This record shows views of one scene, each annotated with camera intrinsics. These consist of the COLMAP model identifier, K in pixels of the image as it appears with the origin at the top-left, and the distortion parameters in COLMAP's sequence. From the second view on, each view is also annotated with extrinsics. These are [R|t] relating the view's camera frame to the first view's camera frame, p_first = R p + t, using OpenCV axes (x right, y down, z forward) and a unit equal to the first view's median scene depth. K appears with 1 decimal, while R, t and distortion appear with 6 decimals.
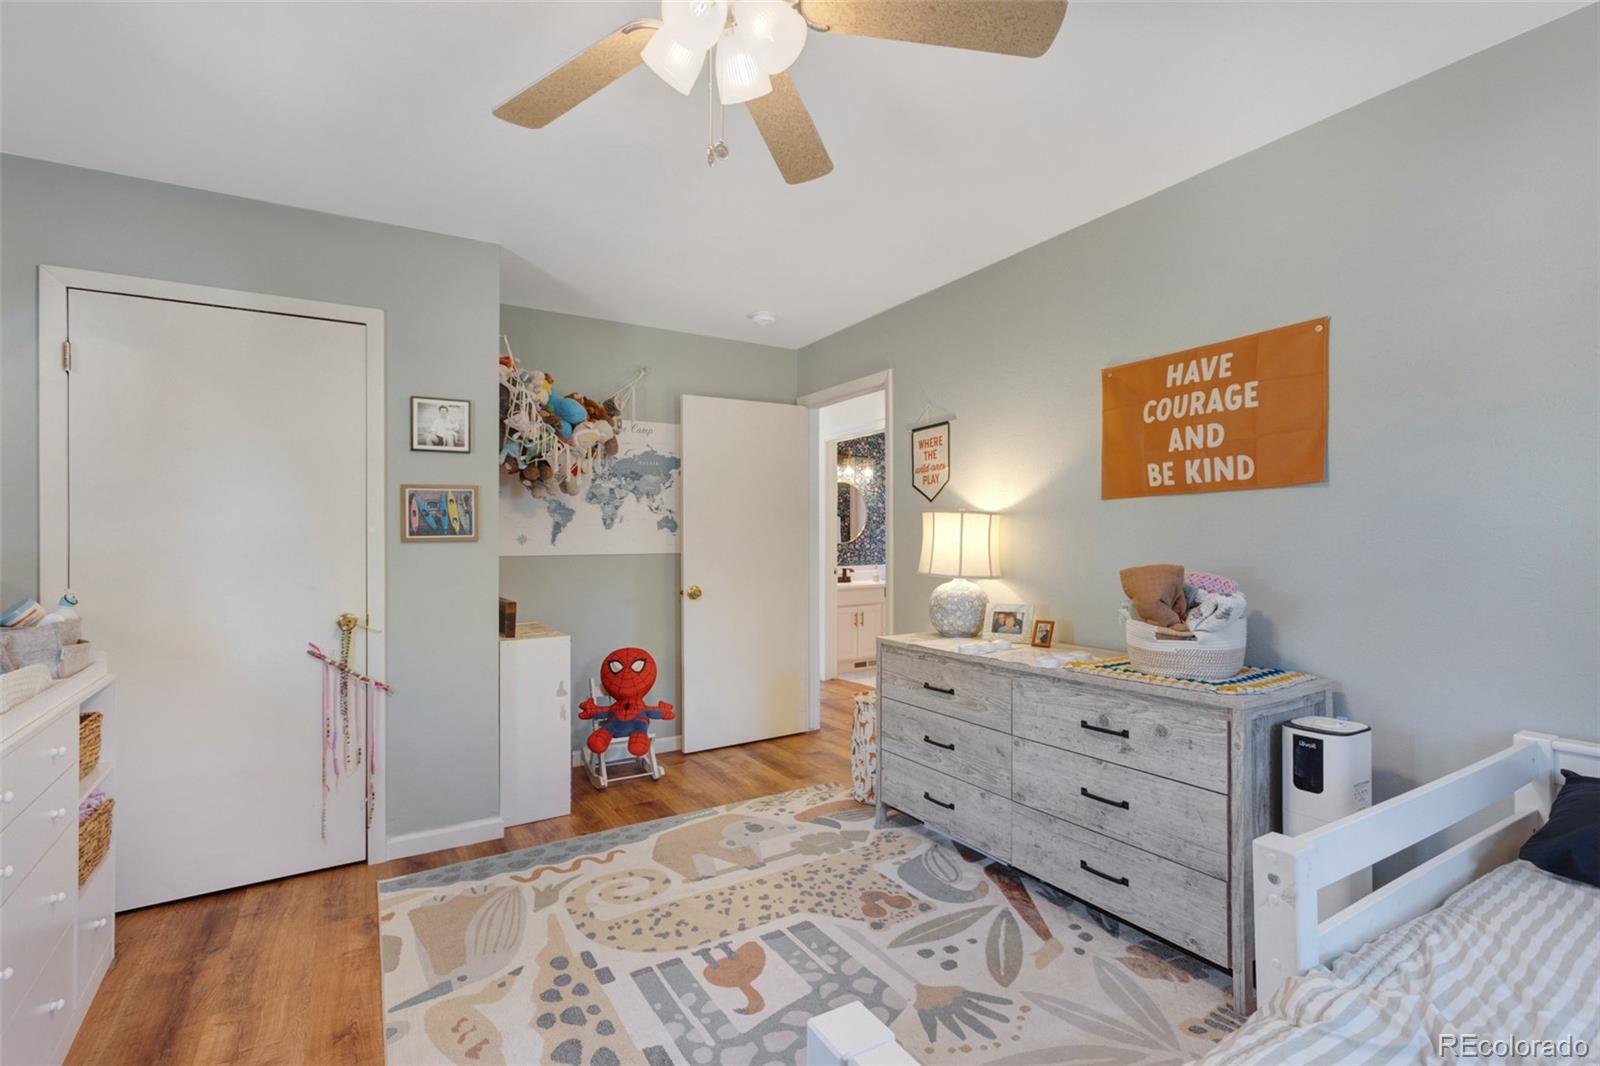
lens RADIAL K [[729.8, 0, 805.7], [0, 729.8, 535.1], [0, 0, 1]] dist [-0.021831, 0.017473]
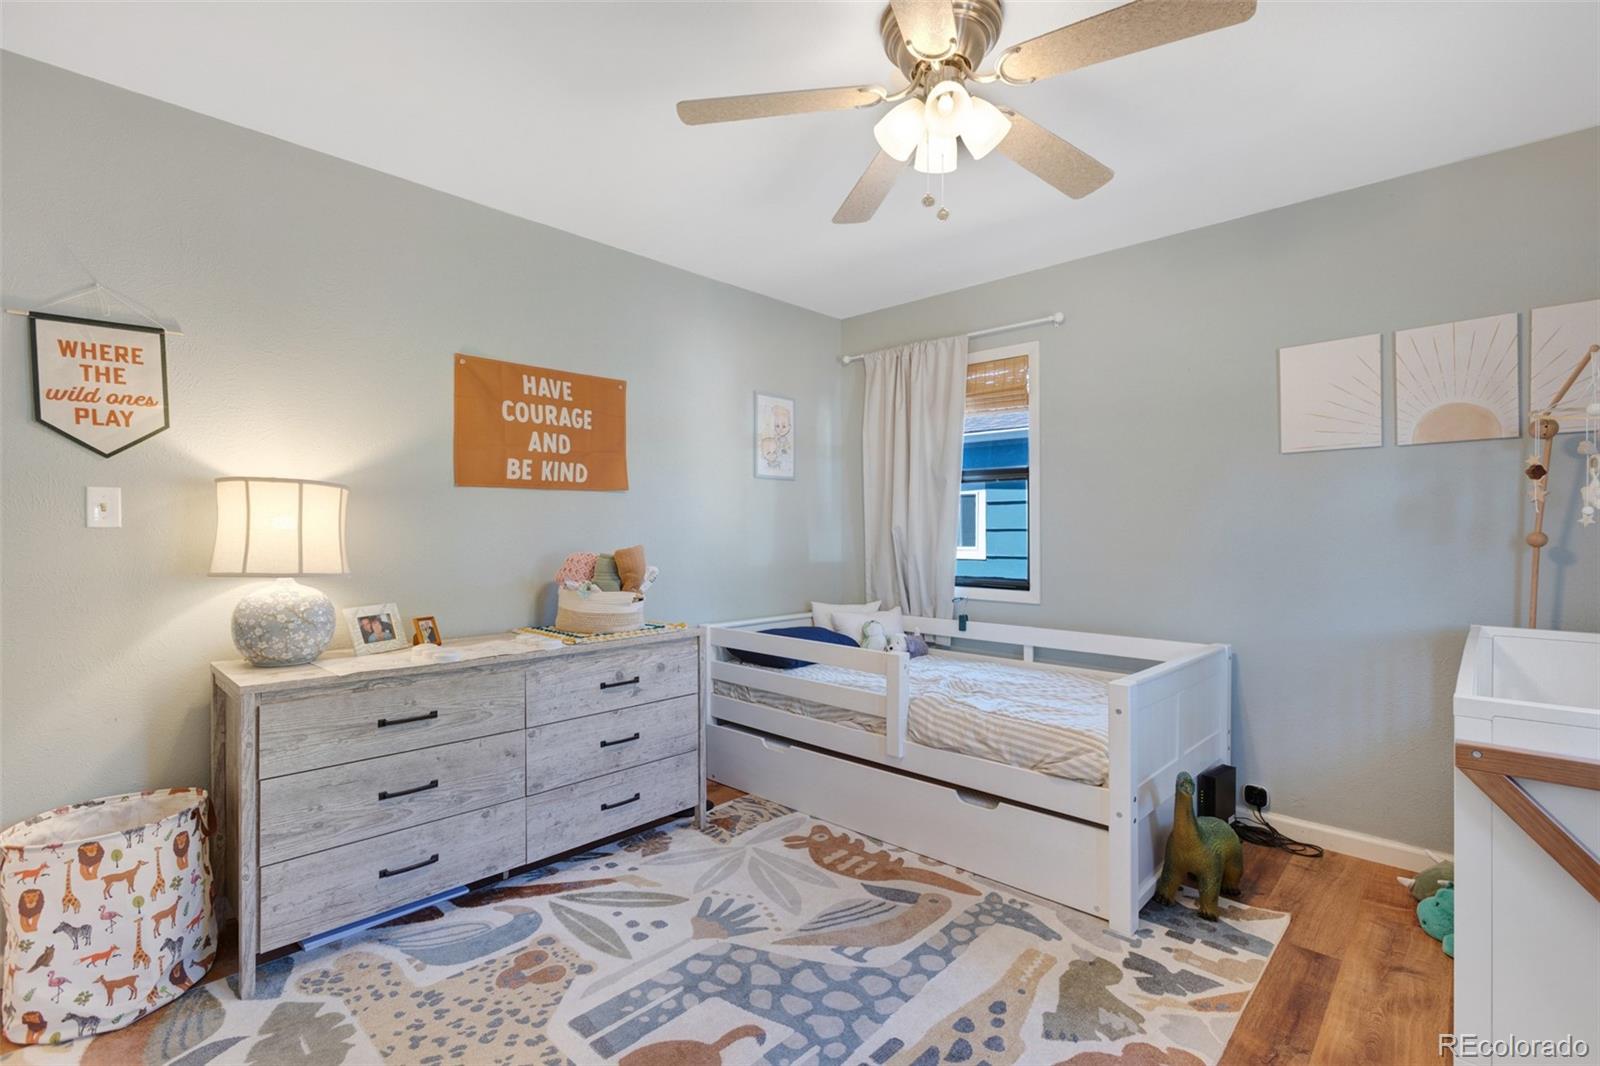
lens RADIAL K [[729.8, 0, 805.7], [0, 729.8, 535.1], [0, 0, 1]] dist [-0.021831, 0.017473]
pose [[-0.254428, 0.001317, 0.967091, -0.763660], [-0.004898, 0.999984, -0.002651, 0.020469], [-0.967079, -0.005411, -0.254418, 0.917928]]
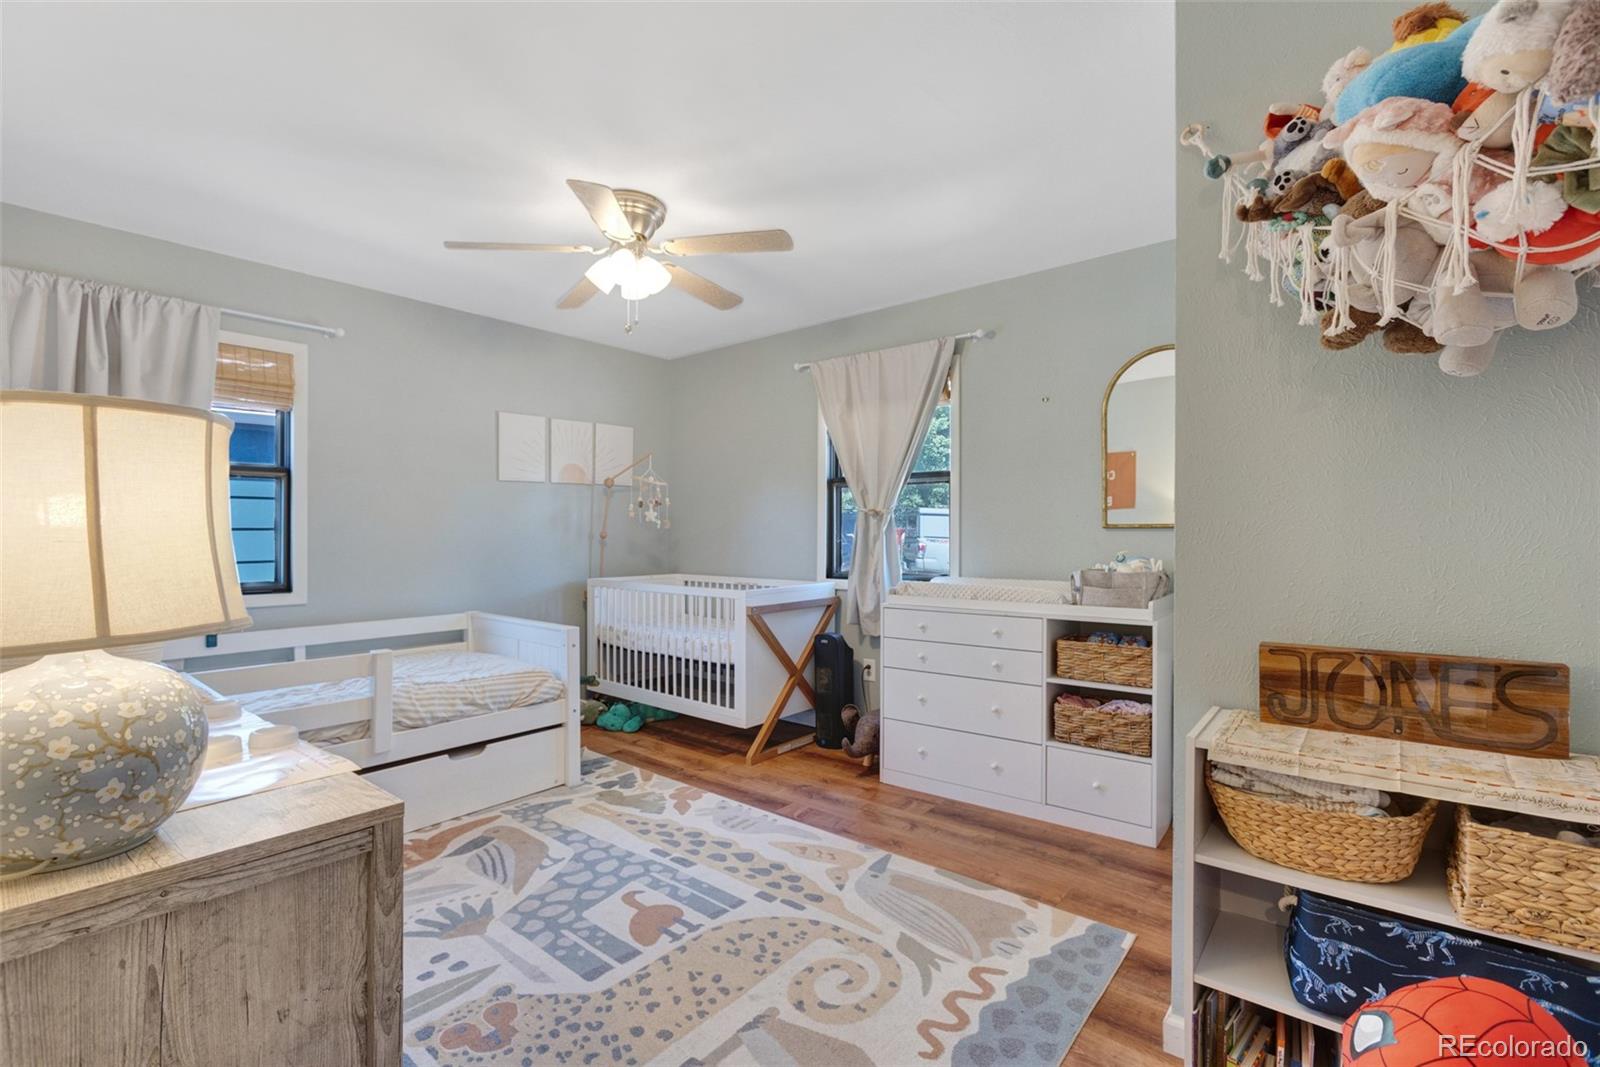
lens RADIAL K [[711.1, 0, 800.0], [0, 711.1, 533.5], [0, 0, 1]] dist [-0.029164, 0.007695]
pose [[-0.948625, 0.009163, -0.316269, 0.023037], [0.008750, 0.999958, 0.002725, 0.014225], [0.316281, -0.000182, -0.948666, 1.771593]]
